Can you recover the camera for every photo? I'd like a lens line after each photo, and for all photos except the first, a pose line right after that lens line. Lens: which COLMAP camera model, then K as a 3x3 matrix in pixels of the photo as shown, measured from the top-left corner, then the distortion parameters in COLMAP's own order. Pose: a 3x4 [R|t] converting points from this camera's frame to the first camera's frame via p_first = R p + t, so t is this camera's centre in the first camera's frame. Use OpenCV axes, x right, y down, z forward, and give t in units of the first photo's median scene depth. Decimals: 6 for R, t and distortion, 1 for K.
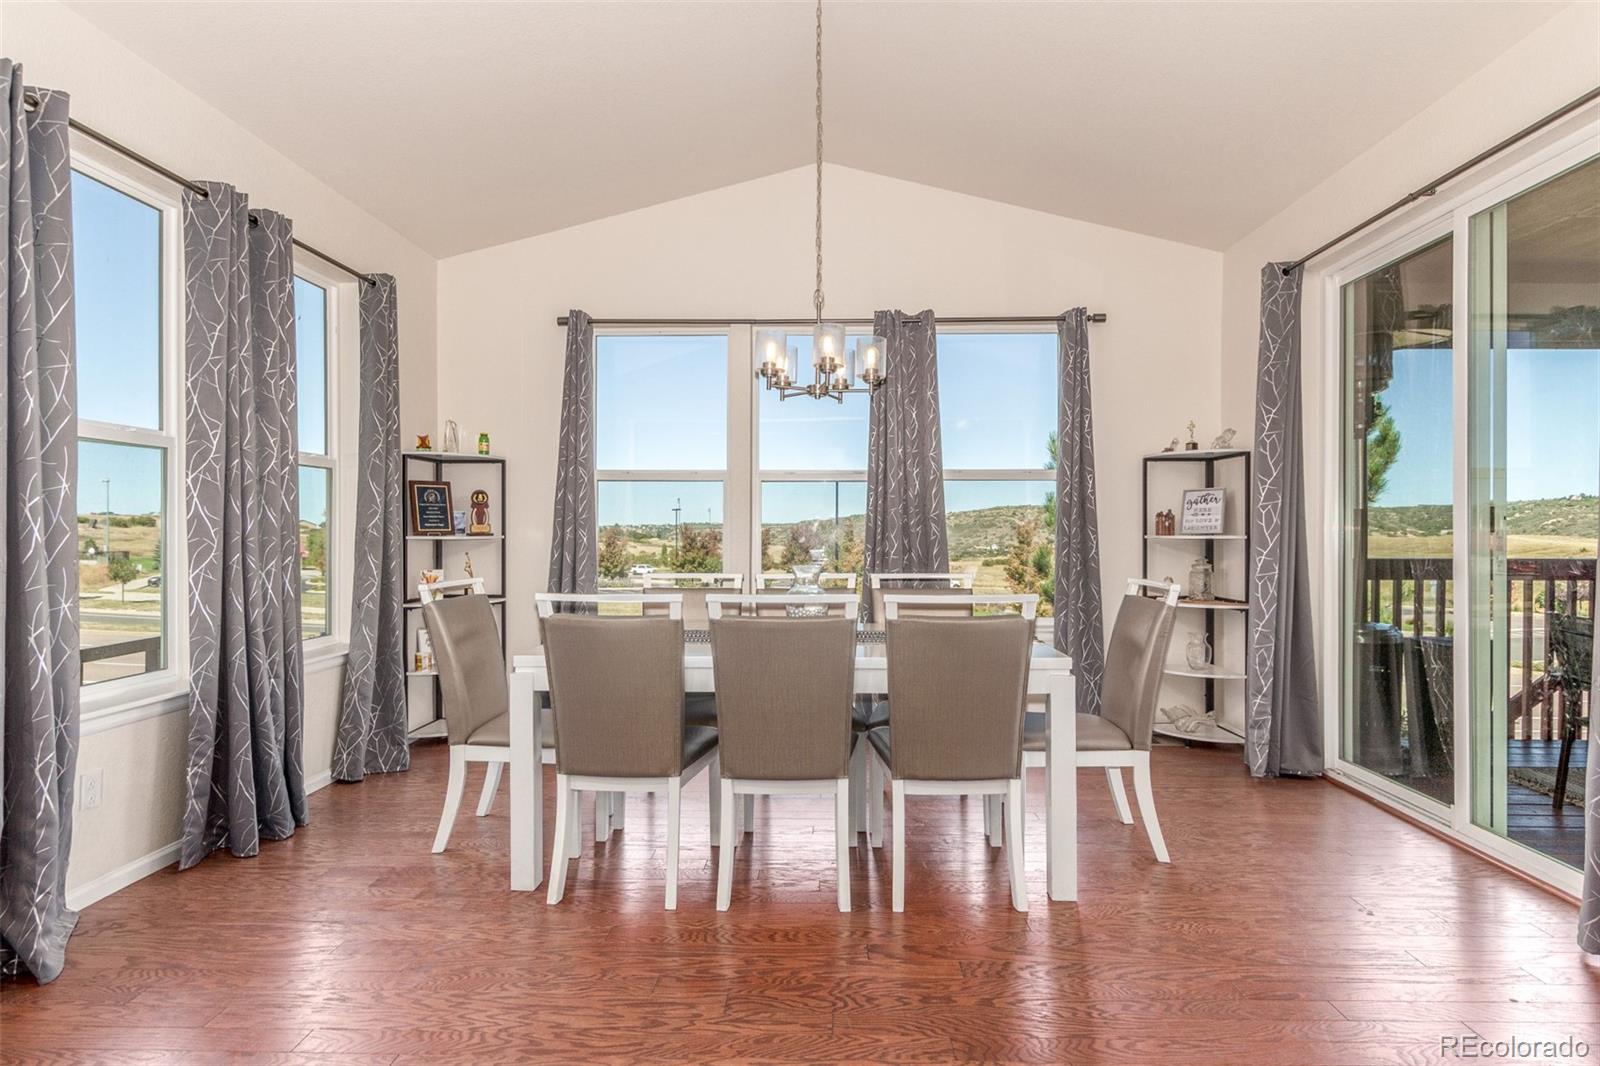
lens RADIAL K [[810.3, 0, 796.5], [0, 810.3, 538.4], [0, 0, 1]] dist [0.001073, 0.000603]
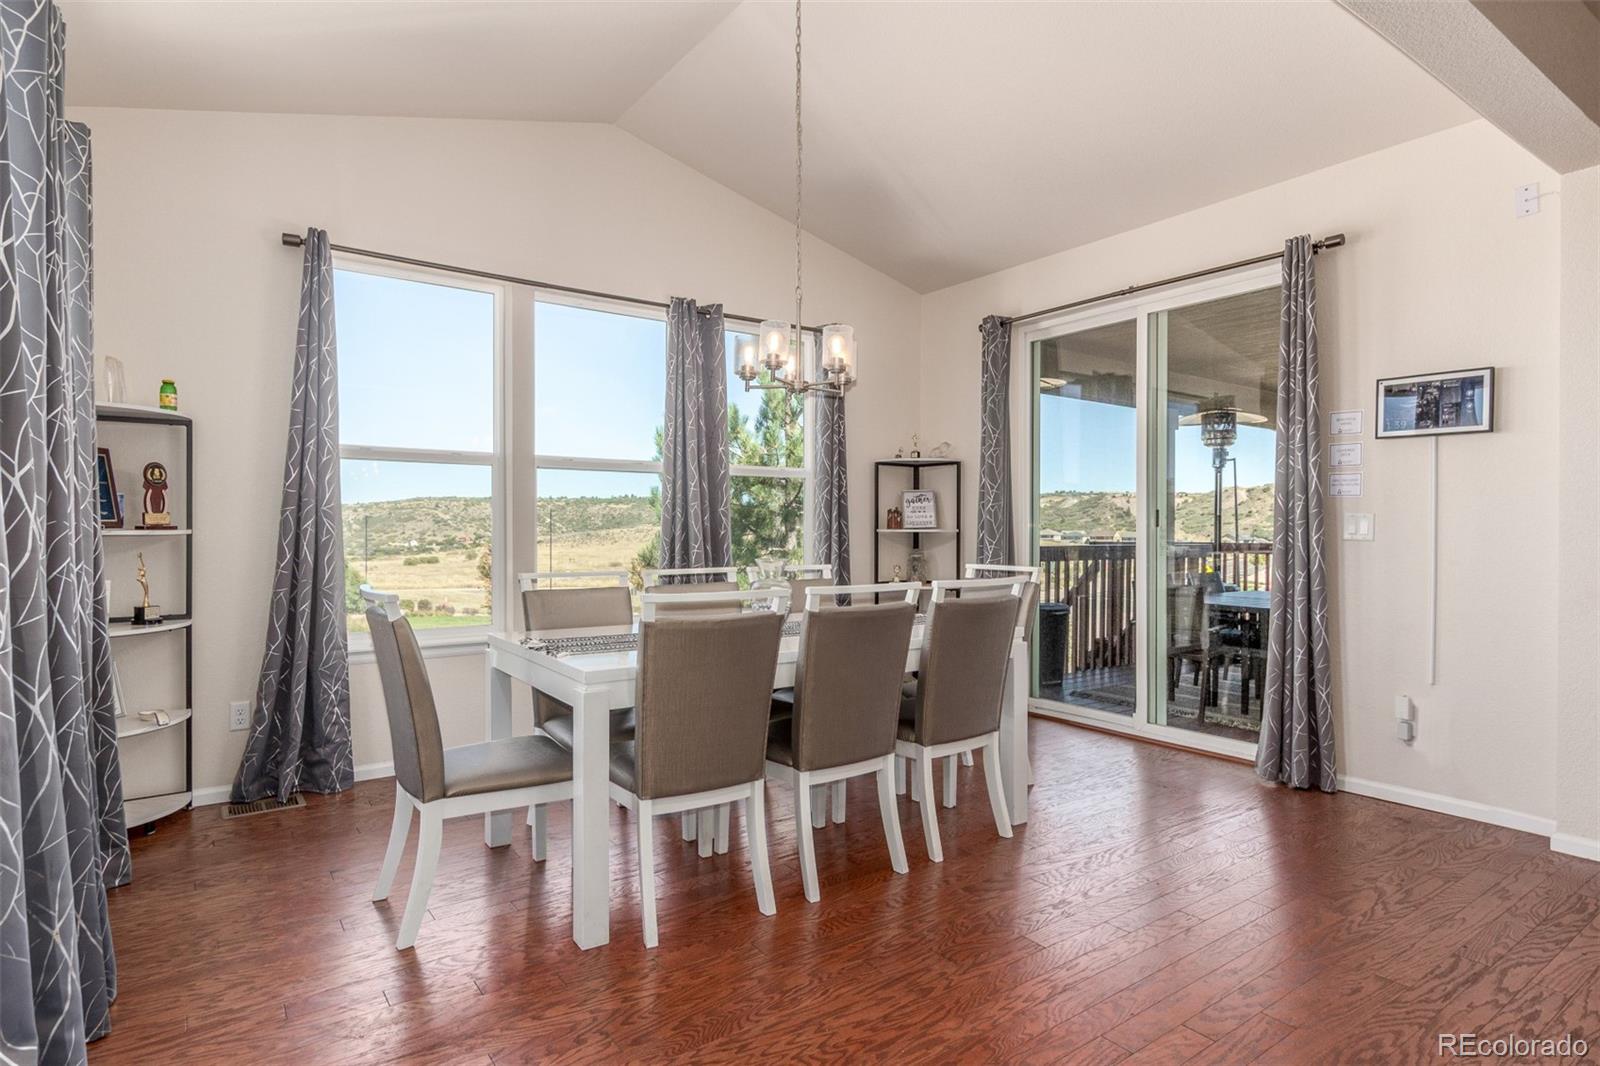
lens RADIAL K [[872.3, 0, 805.6], [0, 872.3, 535.5], [0, 0, 1]] dist [-0.012359, 0.002770]
pose [[0.787002, -0.003915, 0.616938, -0.415137], [0.002497, 0.999992, 0.003160, 0.000863], [-0.616945, -0.000946, 0.787006, 0.086109]]
